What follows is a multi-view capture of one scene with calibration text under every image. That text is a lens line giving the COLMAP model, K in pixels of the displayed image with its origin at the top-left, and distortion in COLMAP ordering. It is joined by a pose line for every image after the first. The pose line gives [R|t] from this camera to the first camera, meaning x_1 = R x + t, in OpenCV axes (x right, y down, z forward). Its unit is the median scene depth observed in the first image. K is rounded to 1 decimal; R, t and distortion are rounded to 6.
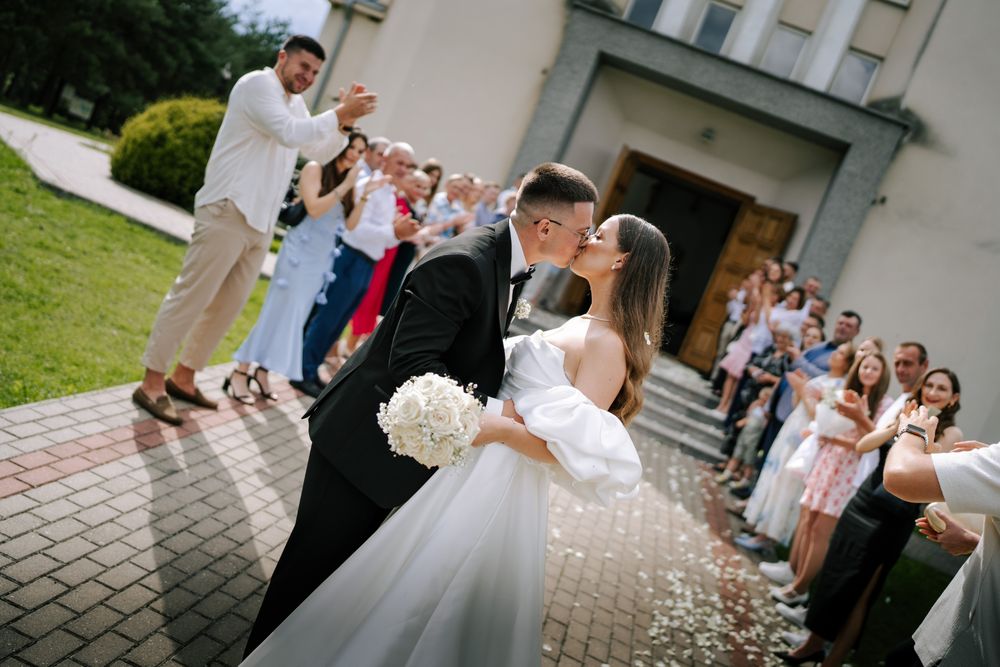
lens RADIAL K [[1049.0, 0, 502.9], [0, 1049.0, 310.4], [0, 0, 1]] dist [0.017145, 0.021162]
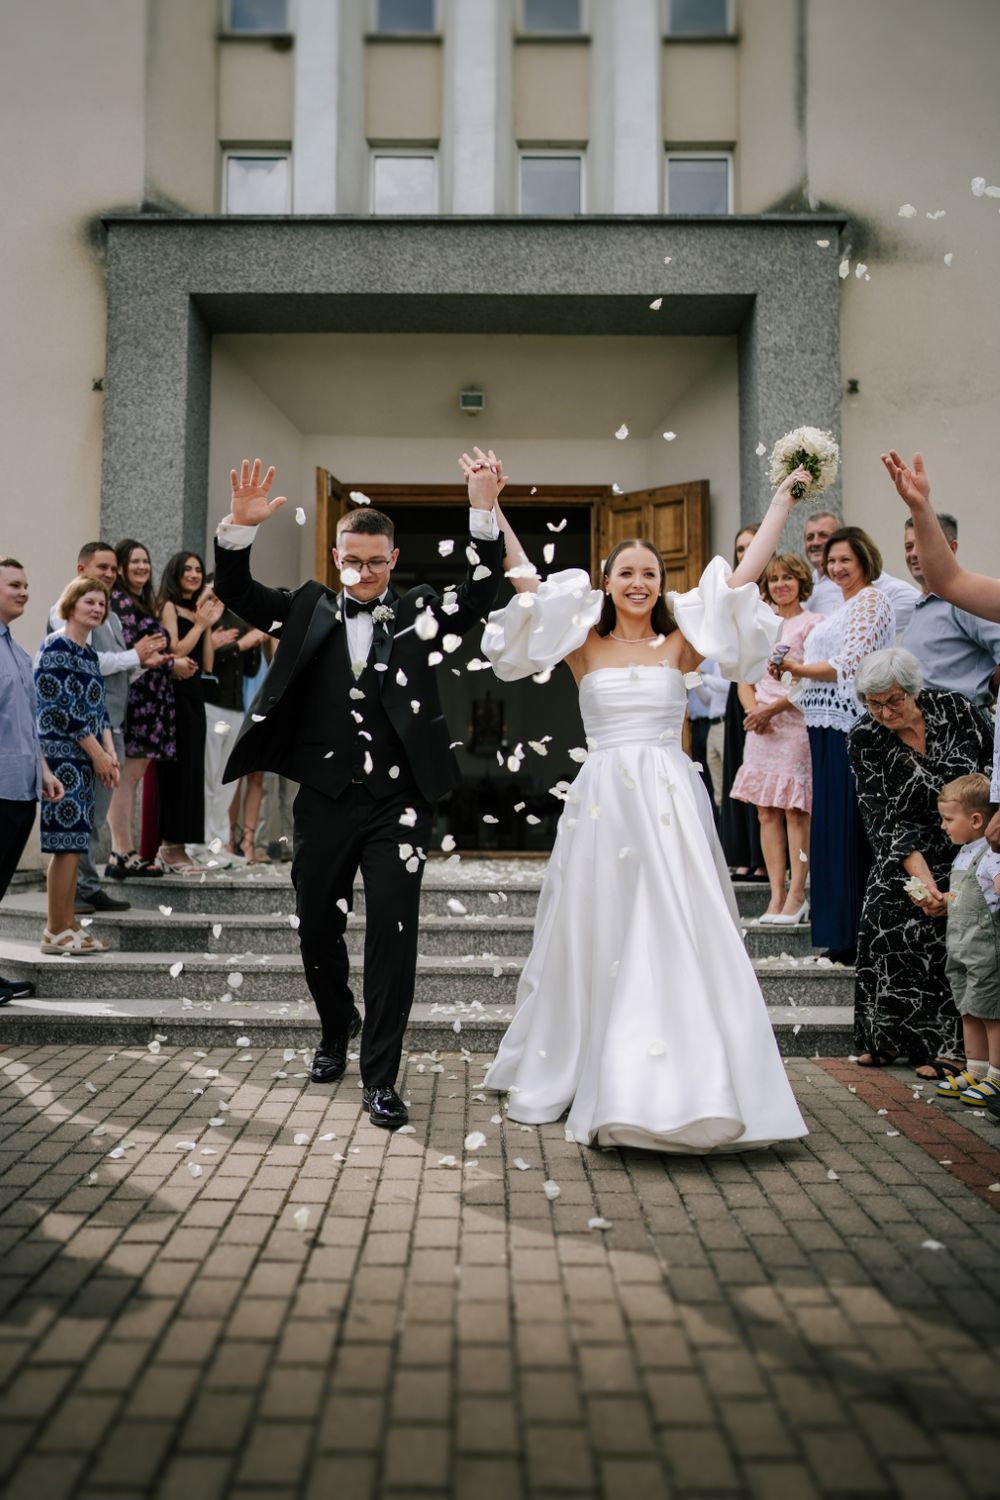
lens RADIAL K [[1573.5, 0, 500.0], [0, 1573.5, 750.0], [0, 0, 1]] dist [0.017145, 0.021162]
pose [[0.914730, -0.371650, 0.158572, 0.041753], [0.381951, 0.923350, -0.039224, 0.021054], [-0.131840, 0.096446, 0.986568, 0.397592]]
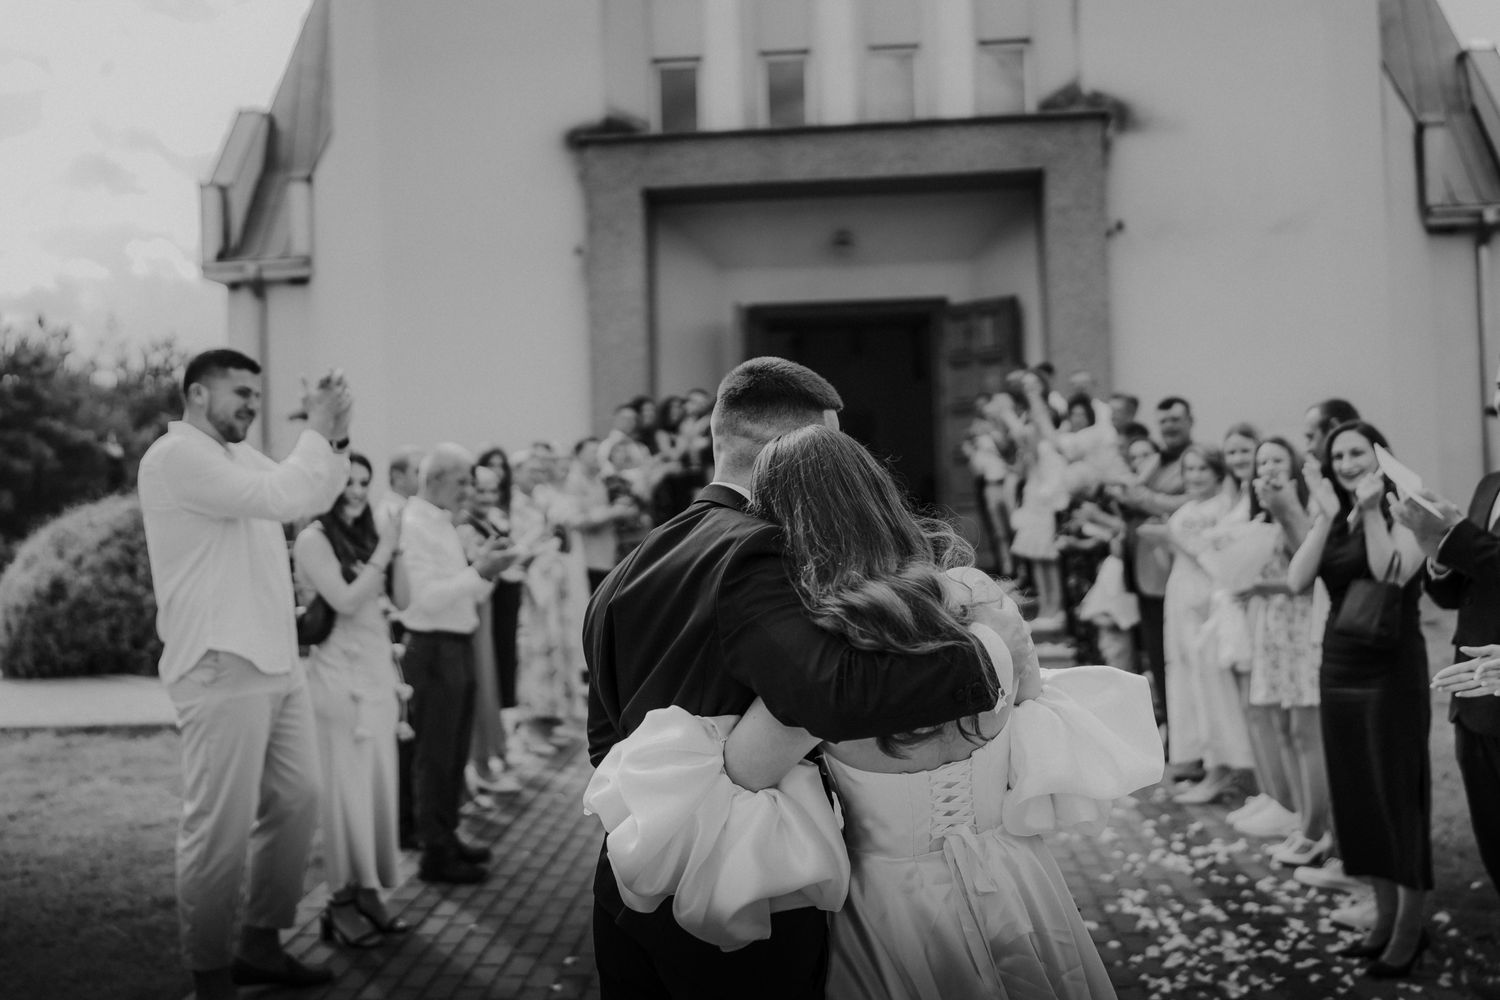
lens RADIAL K [[1565.3, 0, 744.8], [0, 1565.3, 443.9], [0, 0, 1]] dist [0.022111, 0.012359]
pose [[0.908995, -0.404310, 0.101299, -0.016901], [0.411527, 0.909133, -0.064214, -0.015765], [-0.066132, 0.100057, 0.992781, 0.045407]]
